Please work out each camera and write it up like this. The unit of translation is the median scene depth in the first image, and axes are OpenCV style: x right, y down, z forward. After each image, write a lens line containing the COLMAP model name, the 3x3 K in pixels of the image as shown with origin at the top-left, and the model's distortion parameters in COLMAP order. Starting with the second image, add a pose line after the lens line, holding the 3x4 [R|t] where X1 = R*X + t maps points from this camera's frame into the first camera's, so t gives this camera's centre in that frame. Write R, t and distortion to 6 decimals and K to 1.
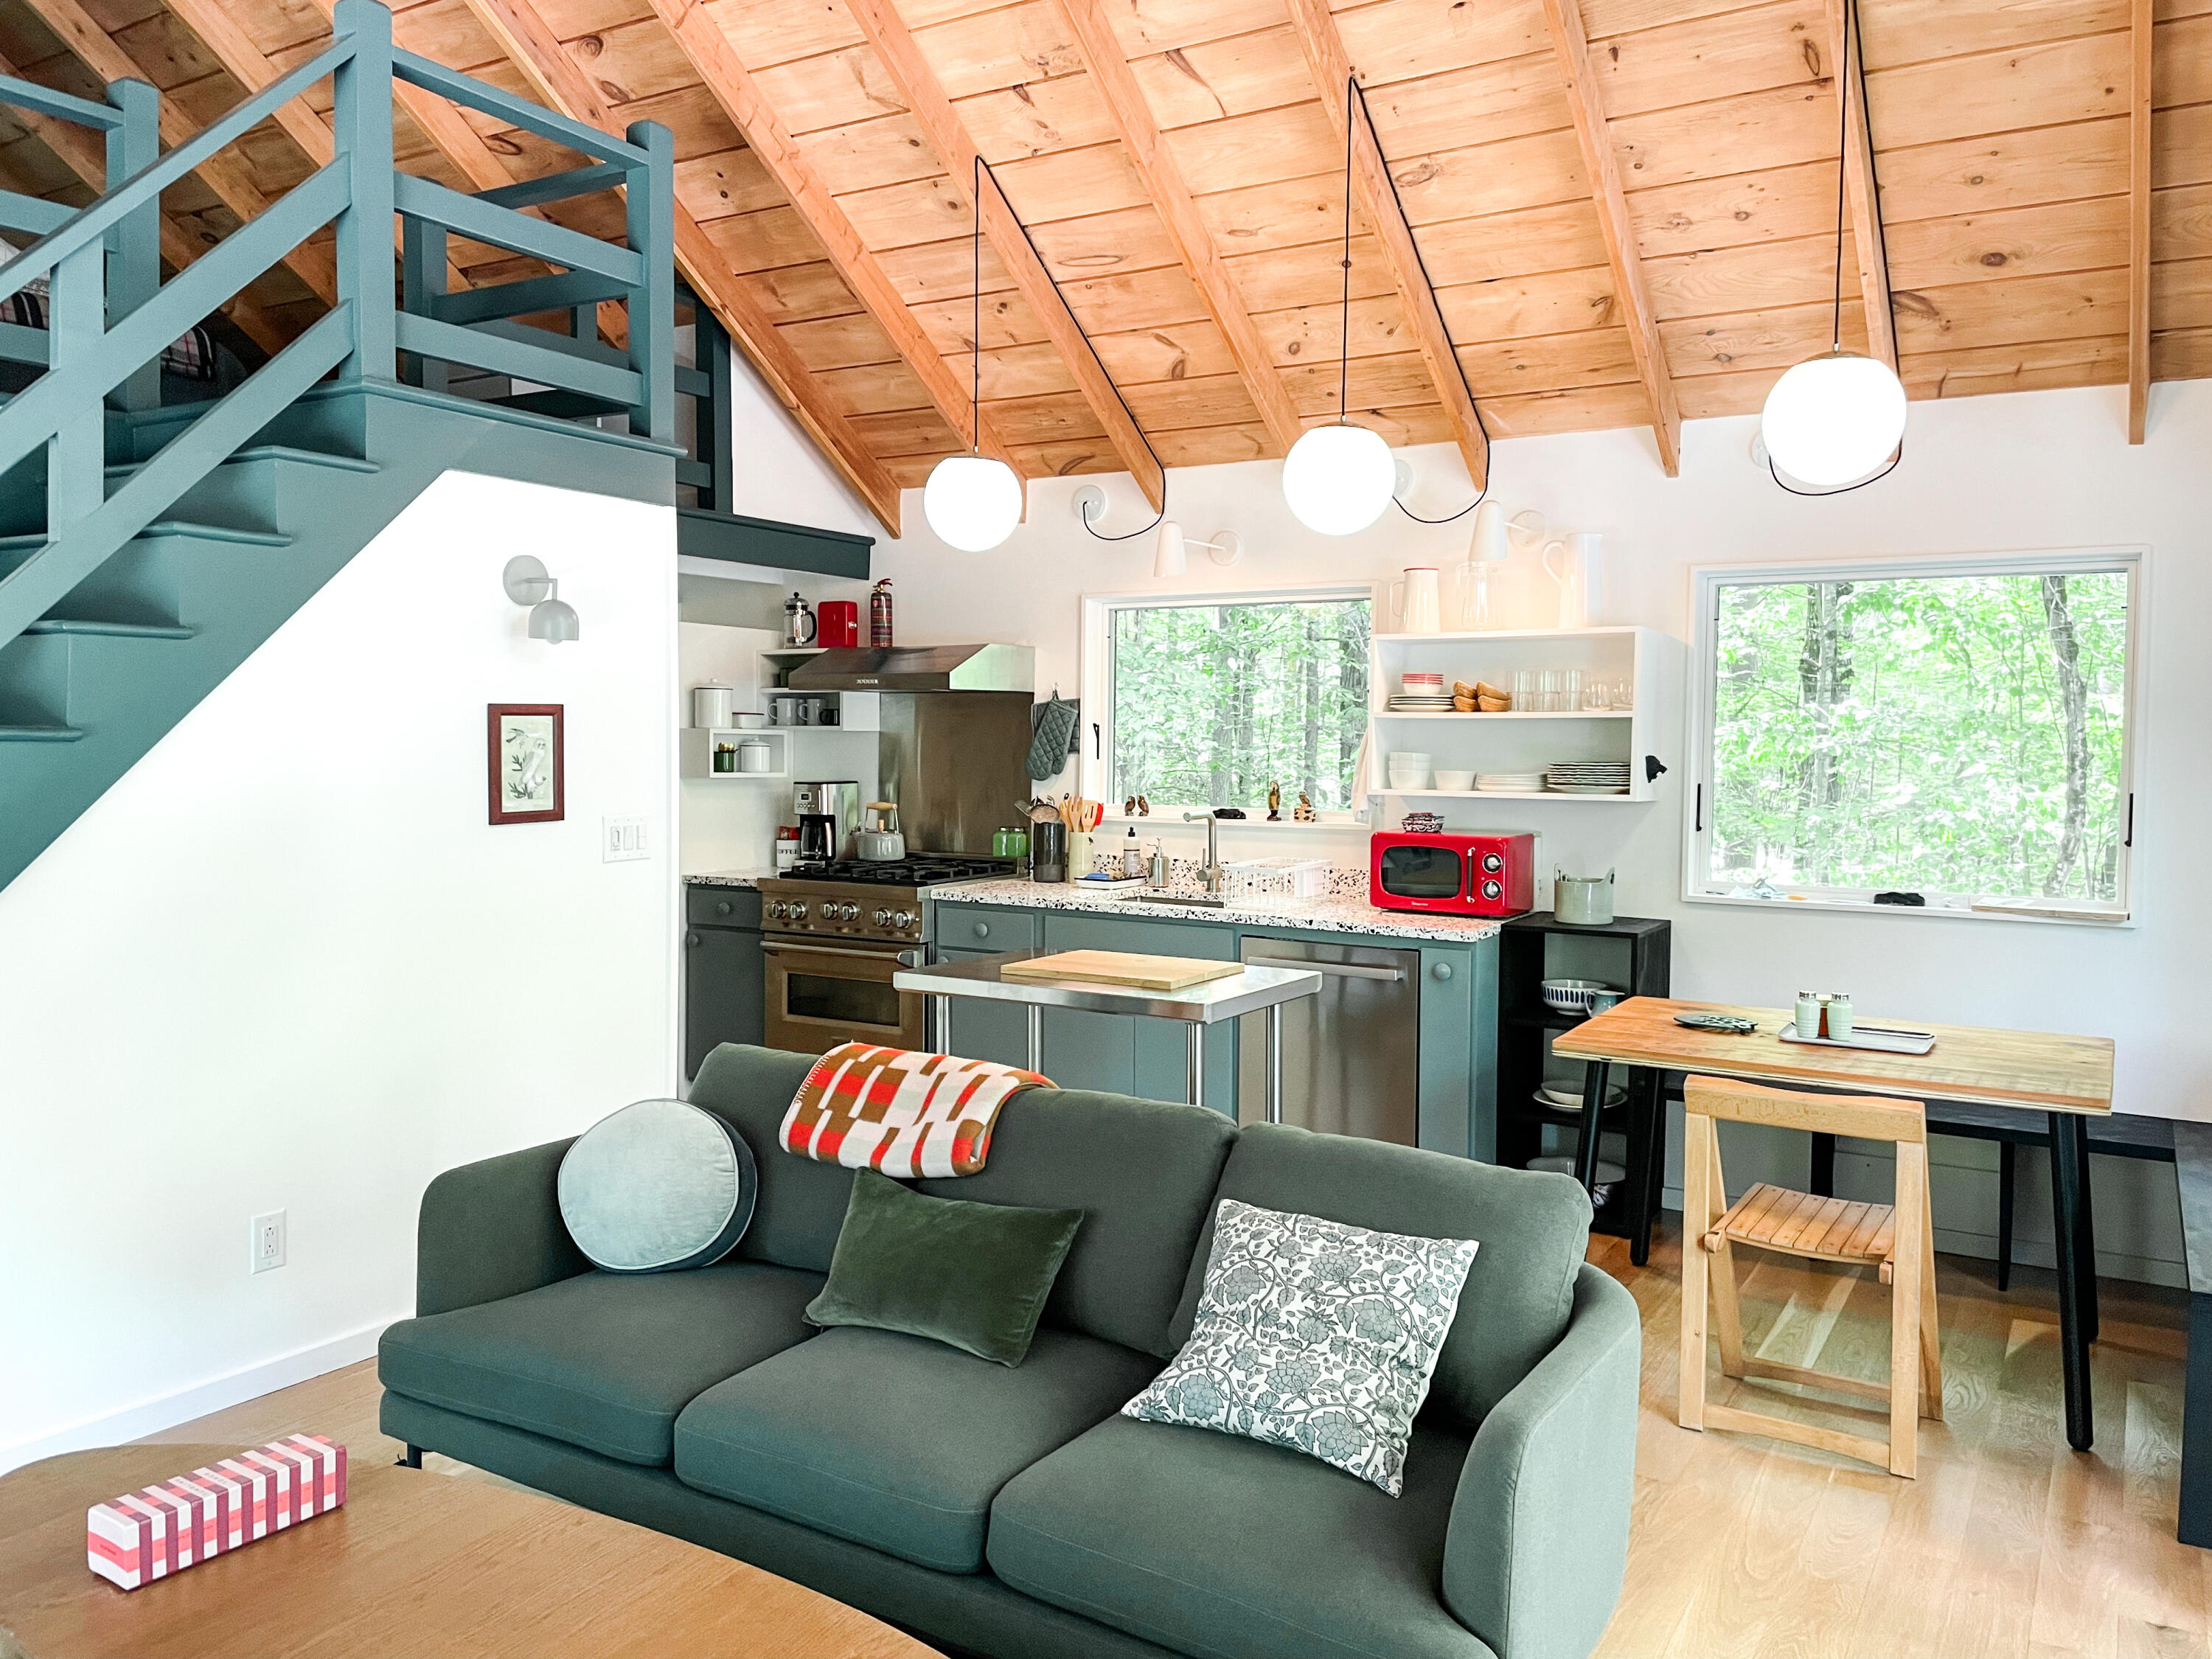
lens RADIAL K [[1674.1, 0, 1110.6], [0, 1674.1, 823.1], [0, 0, 1]] dist [0.049518, -0.012633]
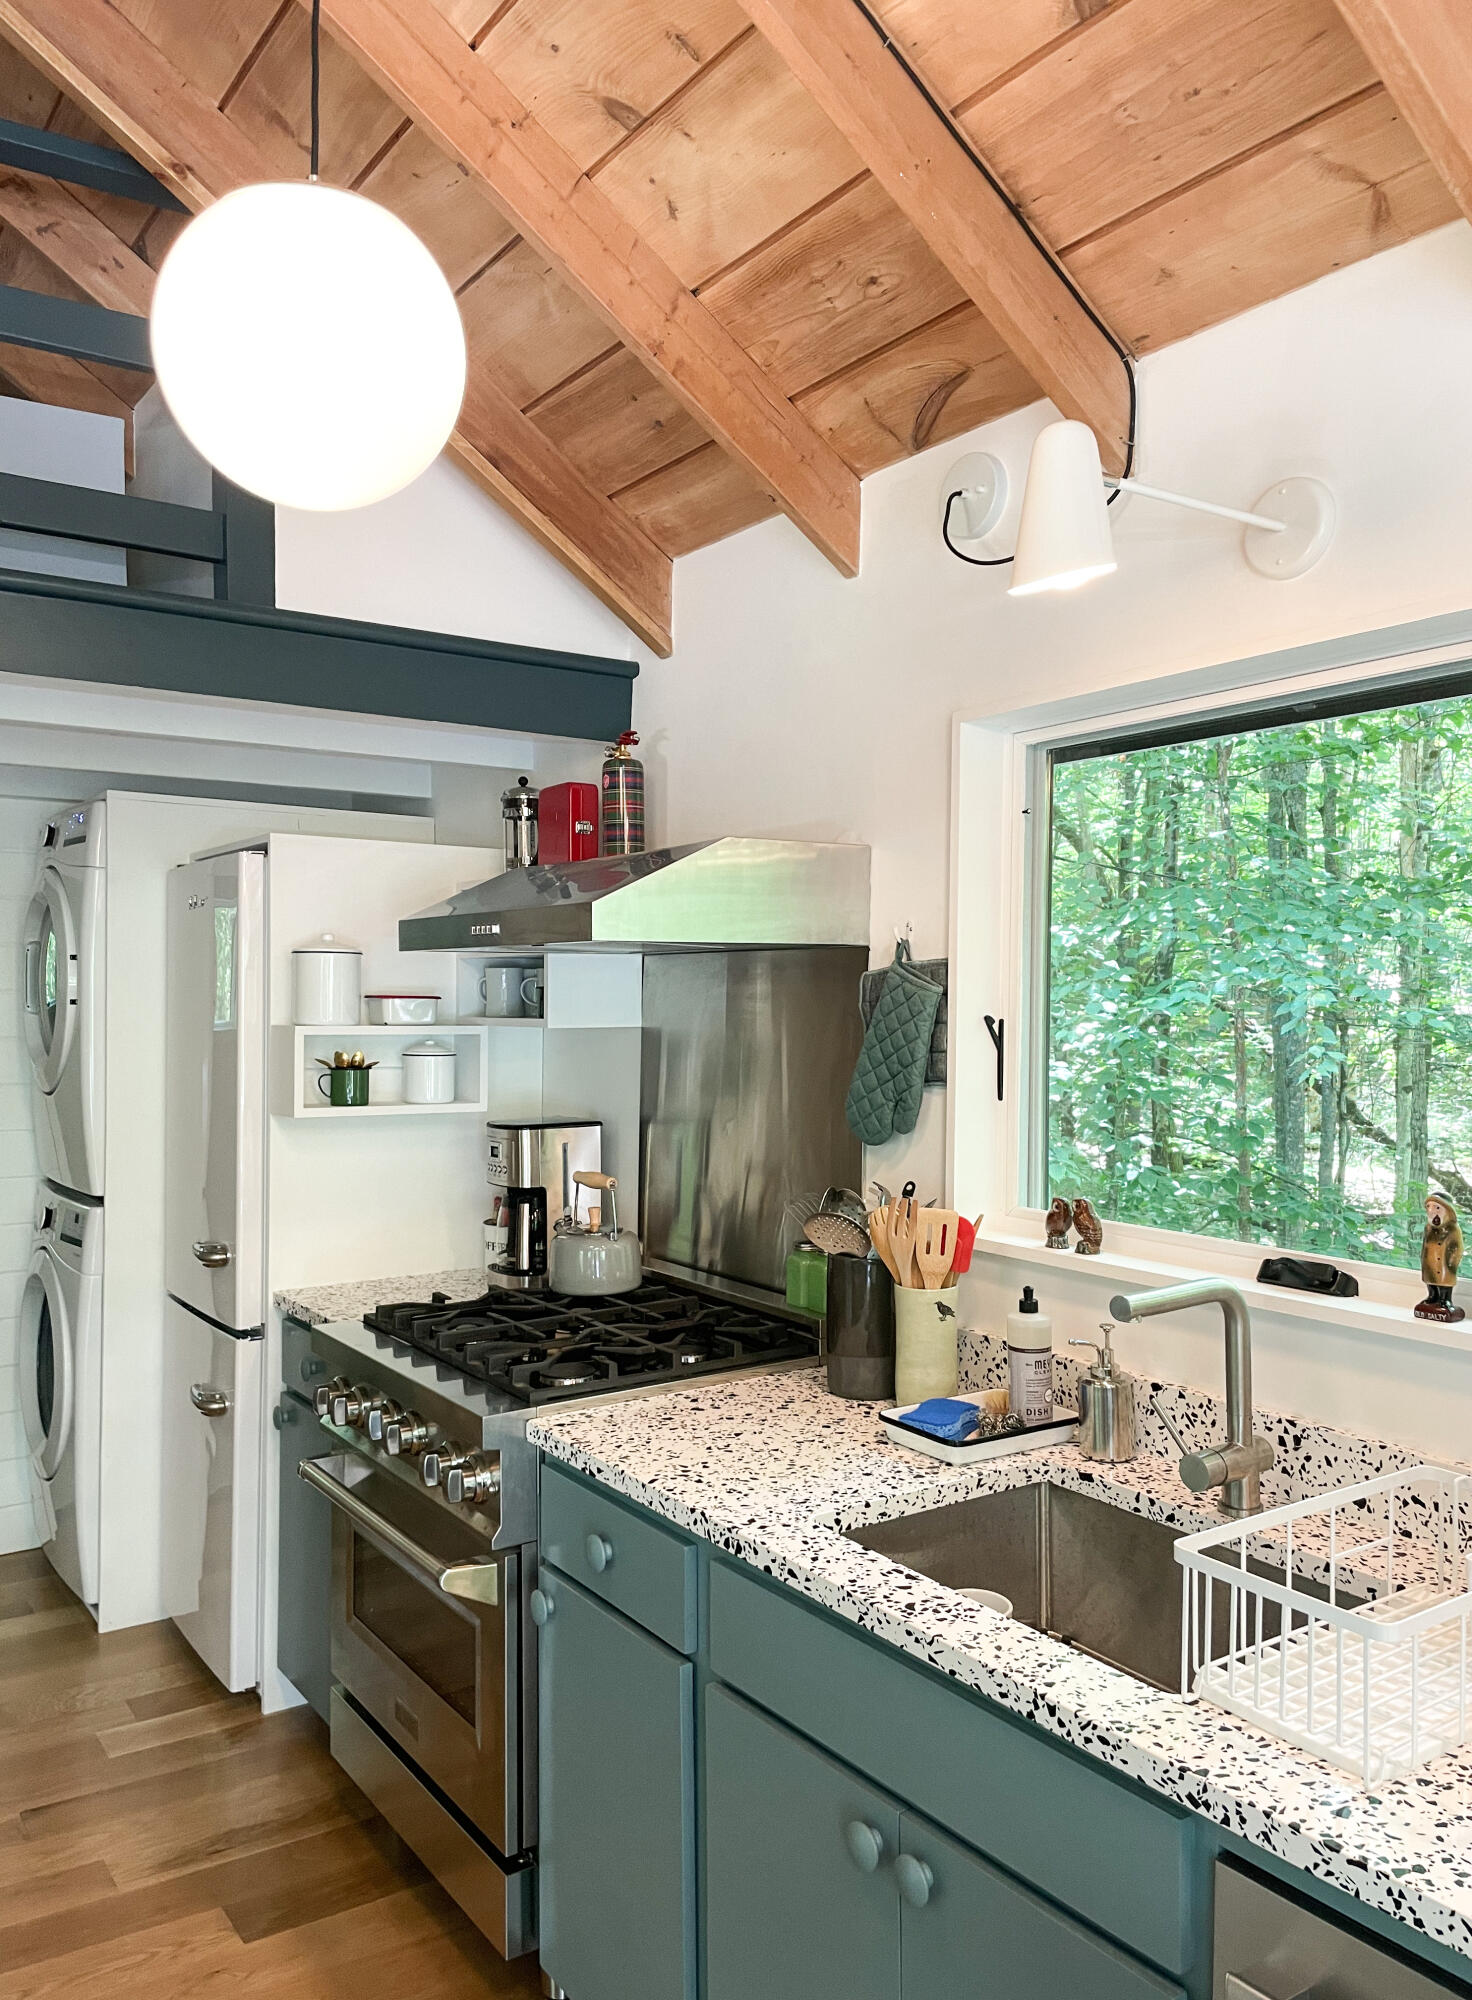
lens RADIAL K [[1513.6, 0, 719.1], [0, 1513.6, 1011.6], [0, 0, 1]] dist [0.049518, -0.012633]
pose [[0.901306, -0.003137, -0.433171, 0.095427], [-0.016034, 0.999047, -0.040596, -0.044533], [0.432886, 0.043535, 0.900397, 0.631433]]
